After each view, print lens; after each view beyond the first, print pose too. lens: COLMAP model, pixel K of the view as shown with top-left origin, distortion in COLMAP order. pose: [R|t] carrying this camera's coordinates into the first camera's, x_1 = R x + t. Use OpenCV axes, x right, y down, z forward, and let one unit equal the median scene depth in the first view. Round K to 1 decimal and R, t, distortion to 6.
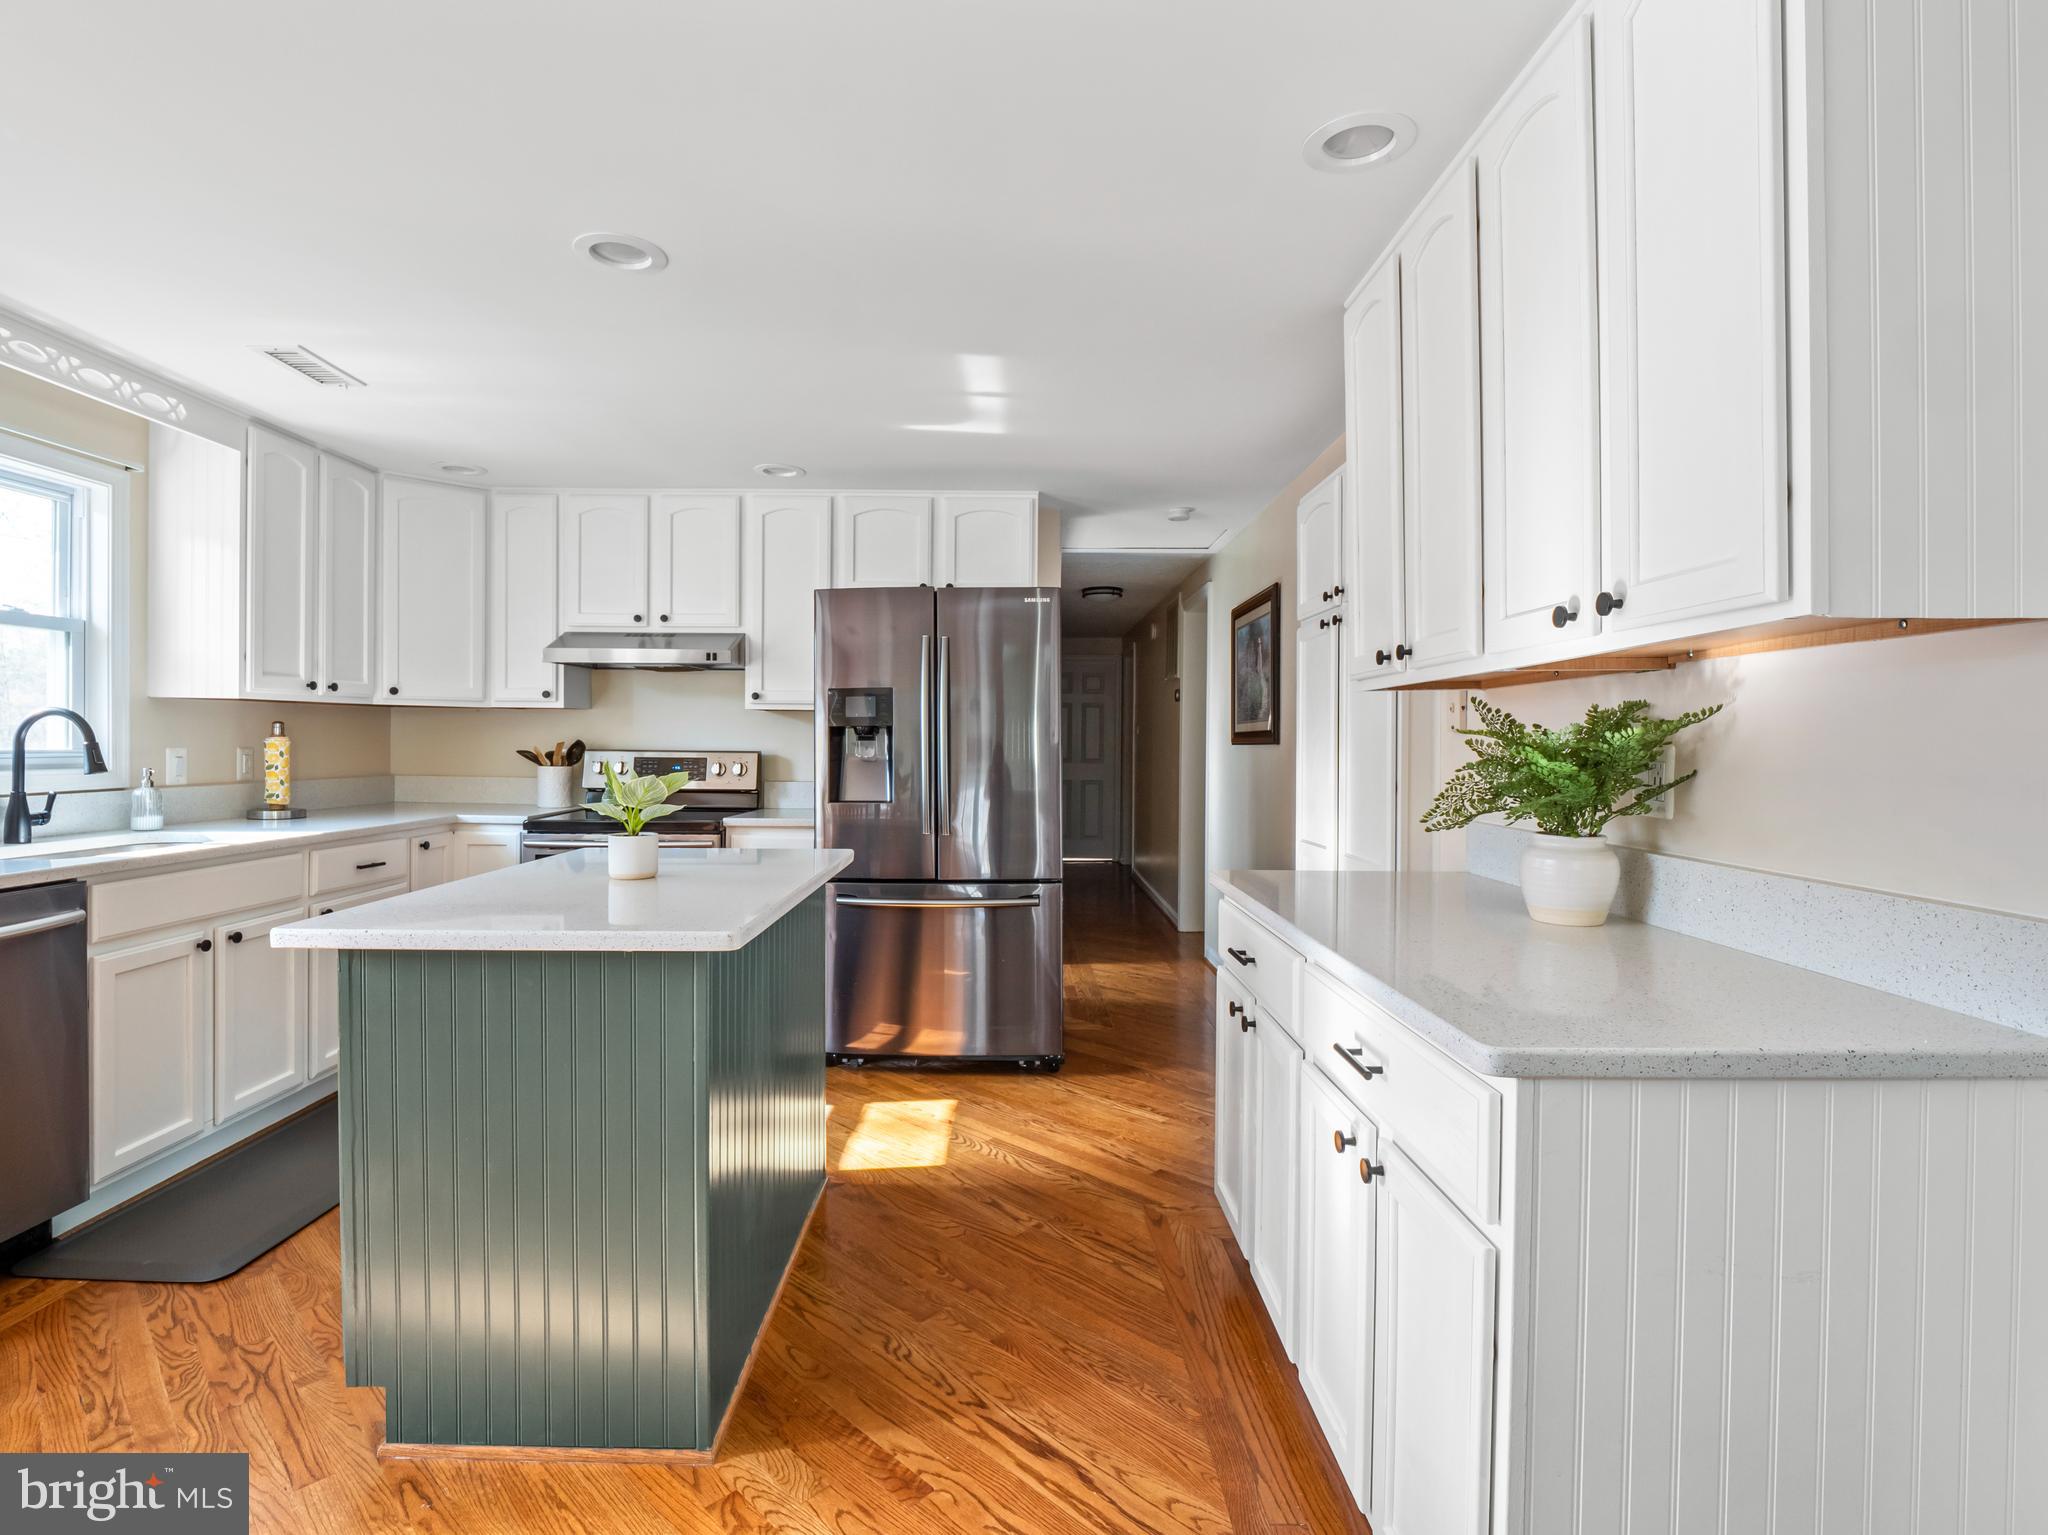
lens RADIAL K [[1006.2, 0, 1011.6], [0, 1006.2, 754.8], [0, 0, 1]] dist [-0.013668, -0.000324]
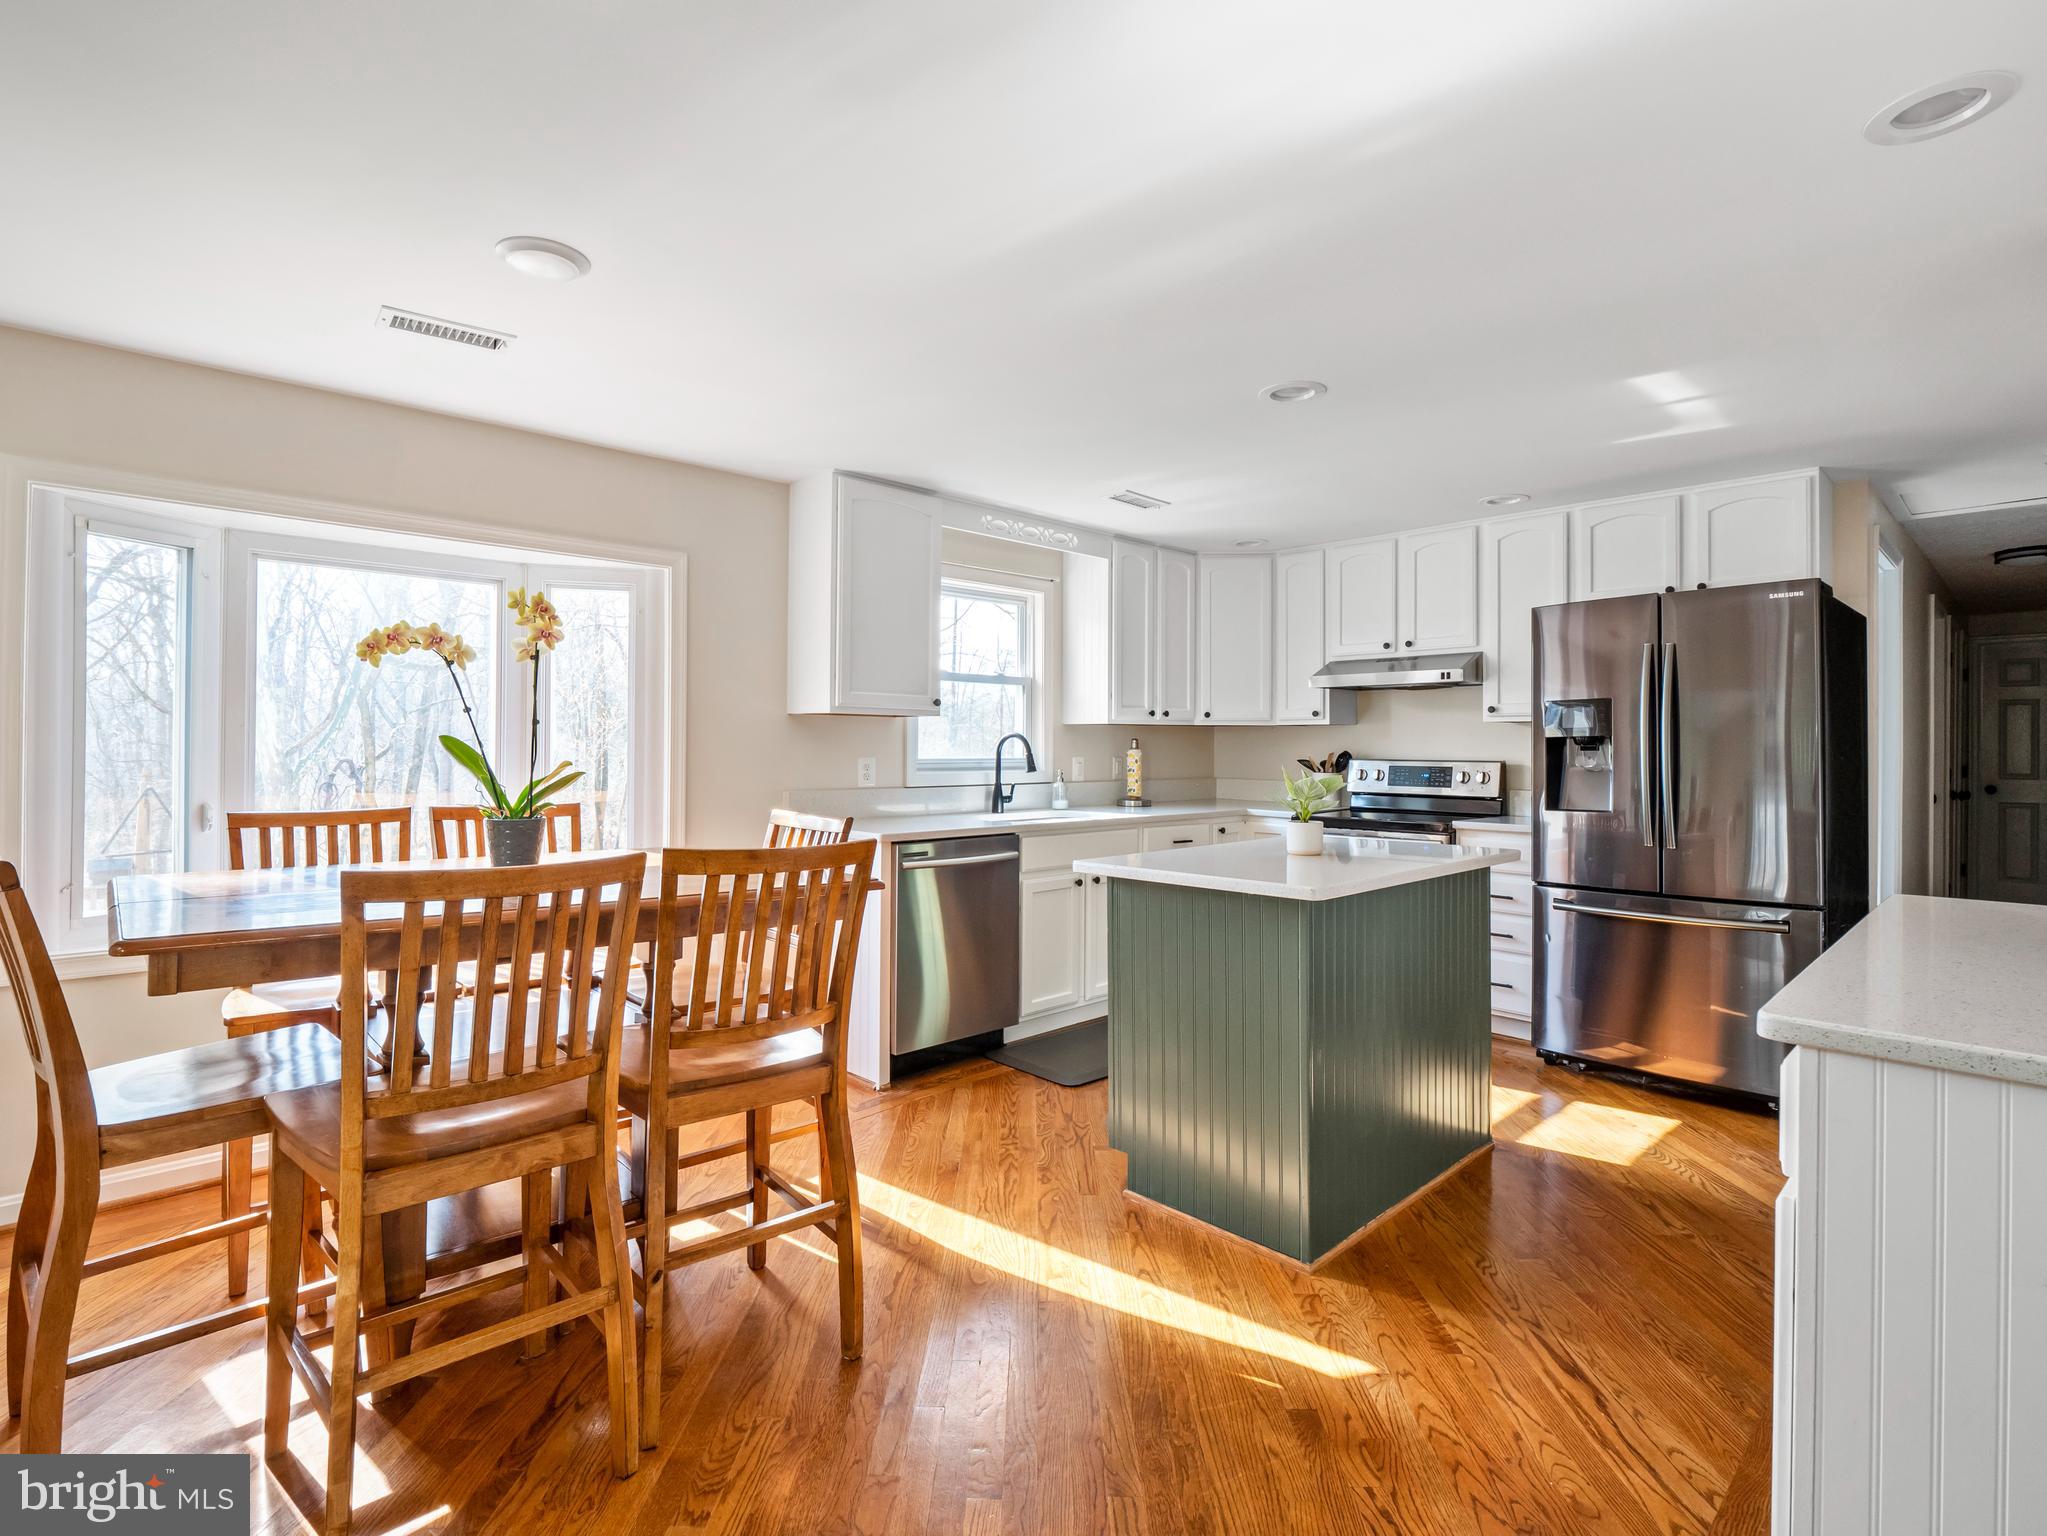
lens RADIAL K [[1005.7, 0, 1030.3], [0, 1005.7, 756.8], [0, 0, 1]] dist [-0.013668, -0.000324]
pose [[0.696881, 0.000473, -0.717186, 0.232154], [-0.006734, 0.999960, -0.005885, 0.002419], [0.717155, 0.008931, 0.696857, -0.136555]]
